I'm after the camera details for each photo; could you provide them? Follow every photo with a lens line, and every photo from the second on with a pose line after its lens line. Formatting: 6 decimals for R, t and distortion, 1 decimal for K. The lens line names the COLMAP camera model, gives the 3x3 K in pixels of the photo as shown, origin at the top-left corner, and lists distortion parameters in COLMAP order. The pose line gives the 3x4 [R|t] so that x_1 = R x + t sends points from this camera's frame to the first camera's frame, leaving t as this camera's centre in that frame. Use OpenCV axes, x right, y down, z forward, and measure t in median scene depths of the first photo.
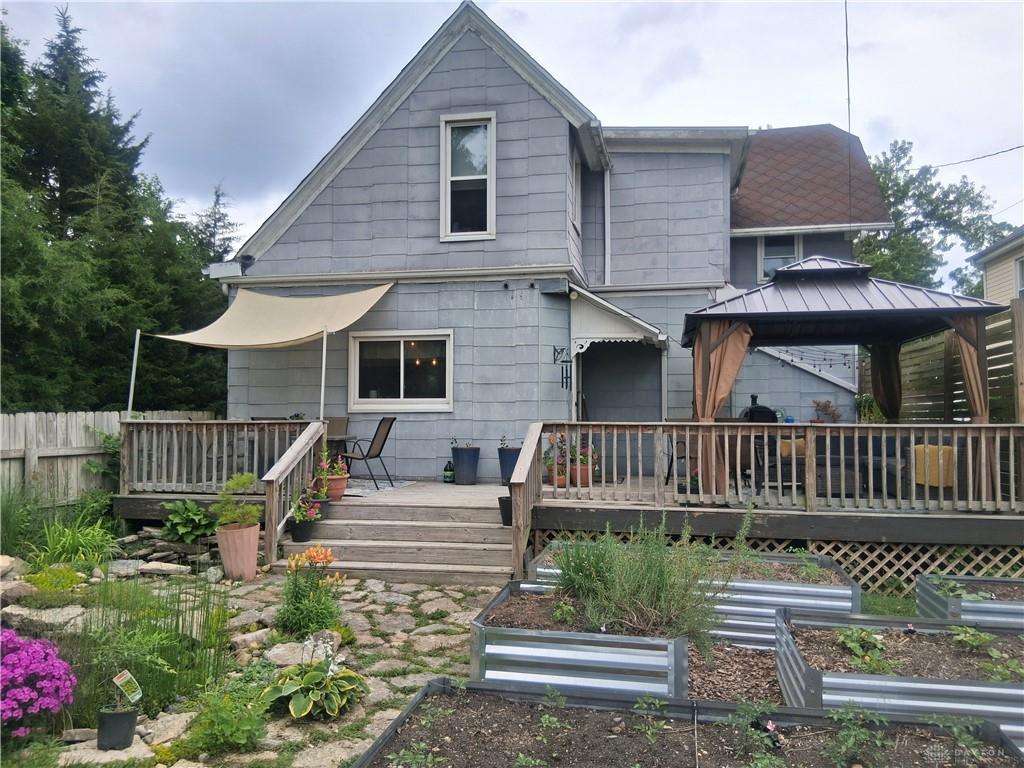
lens RADIAL K [[790.8, 0, 512.0], [0, 790.8, 384.0], [0, 0, 1]] dist [0.129840, -0.235841]
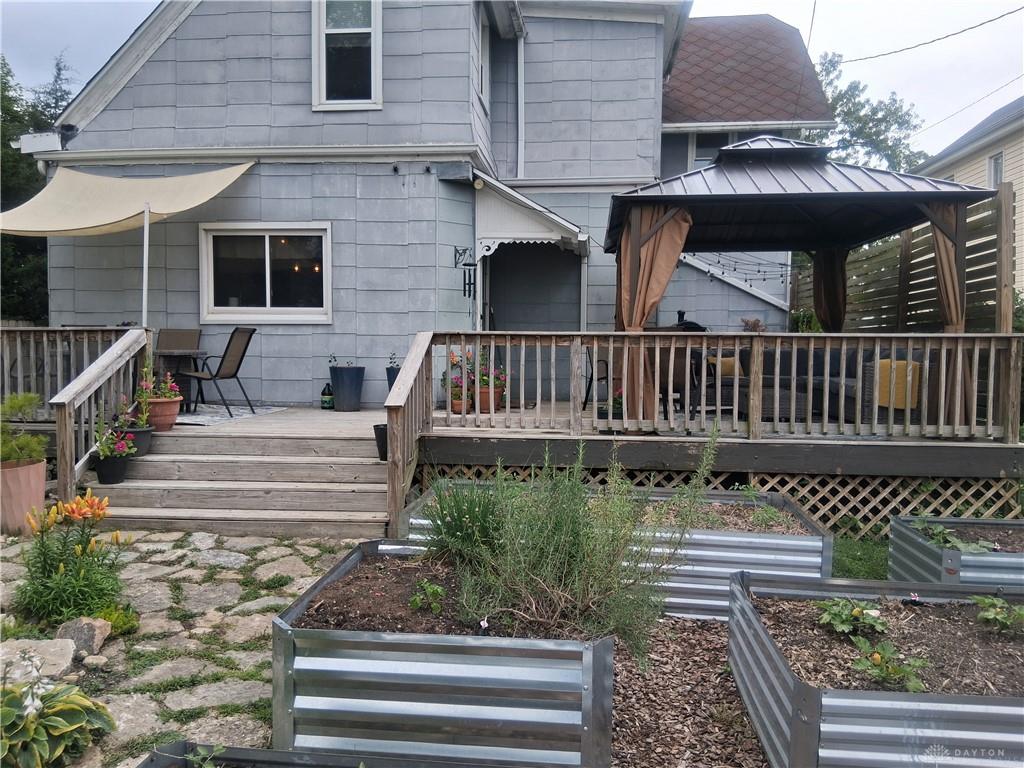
lens RADIAL K [[790.8, 0, 512.0], [0, 790.8, 384.0], [0, 0, 1]] dist [0.129840, -0.235841]
pose [[0.994908, 0.000593, 0.100784, 0.037481], [-0.009381, 0.996186, 0.086744, 0.031080], [-0.100349, -0.087248, 0.991120, 0.199124]]
